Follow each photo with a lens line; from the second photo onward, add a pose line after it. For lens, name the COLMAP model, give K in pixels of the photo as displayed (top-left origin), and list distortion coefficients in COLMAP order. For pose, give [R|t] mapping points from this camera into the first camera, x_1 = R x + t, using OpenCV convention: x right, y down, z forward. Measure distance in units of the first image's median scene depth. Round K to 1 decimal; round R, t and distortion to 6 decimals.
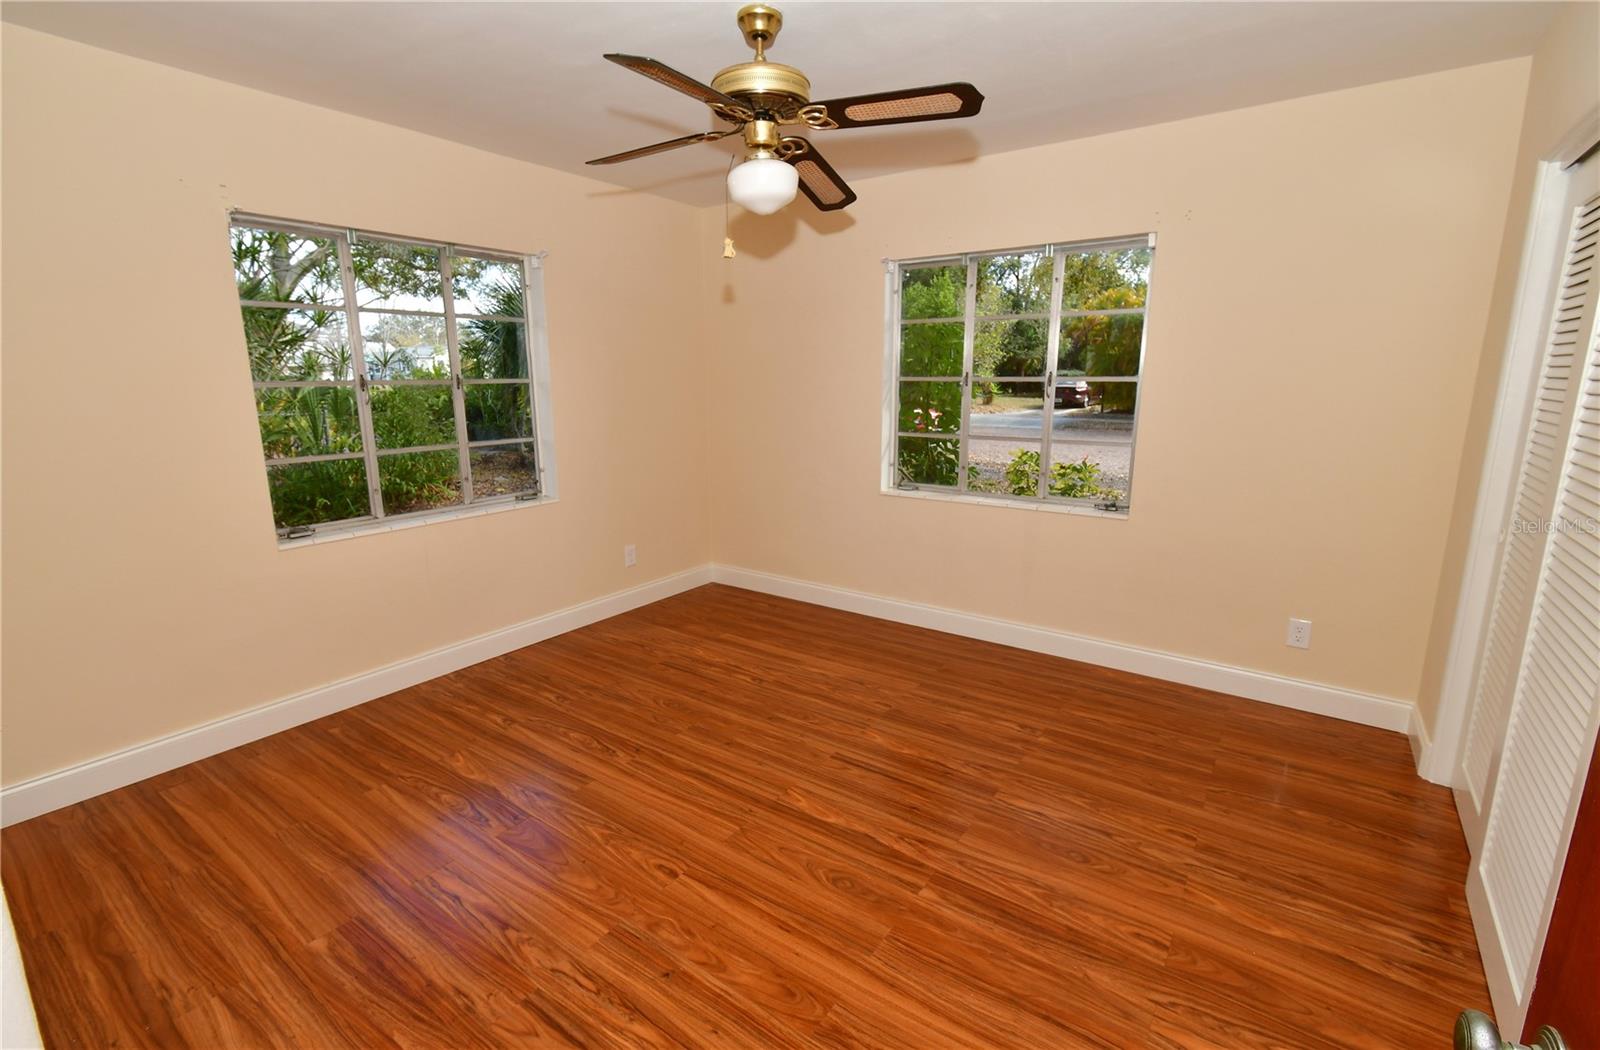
lens RADIAL K [[713.4, 0, 793.4], [0, 713.4, 520.8], [0, 0, 1]] dist [0.000623, 0.000004]
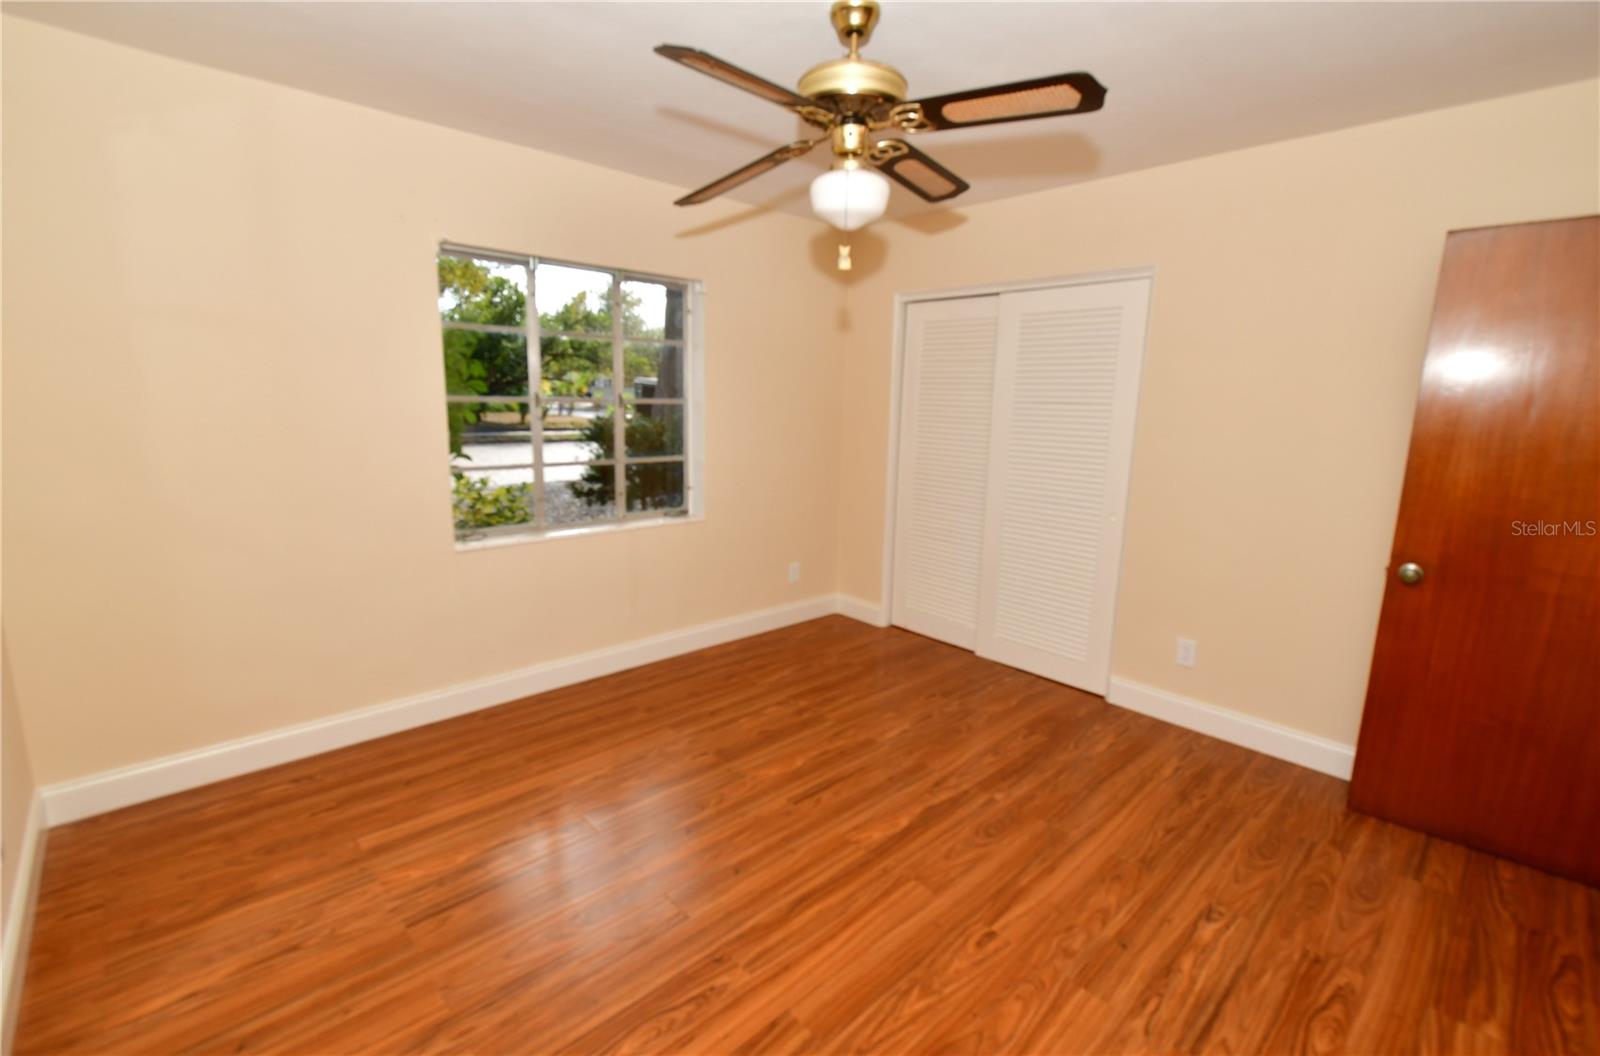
lens RADIAL K [[713.4, 0, 793.4], [0, 713.4, 523.8], [0, 0, 1]] dist [0.000623, 0.000004]
pose [[0.194626, -0.166919, 0.966571, -0.835763], [0.171337, 0.976050, 0.134056, -0.165641], [-0.965797, 0.139519, 0.218564, 0.778492]]
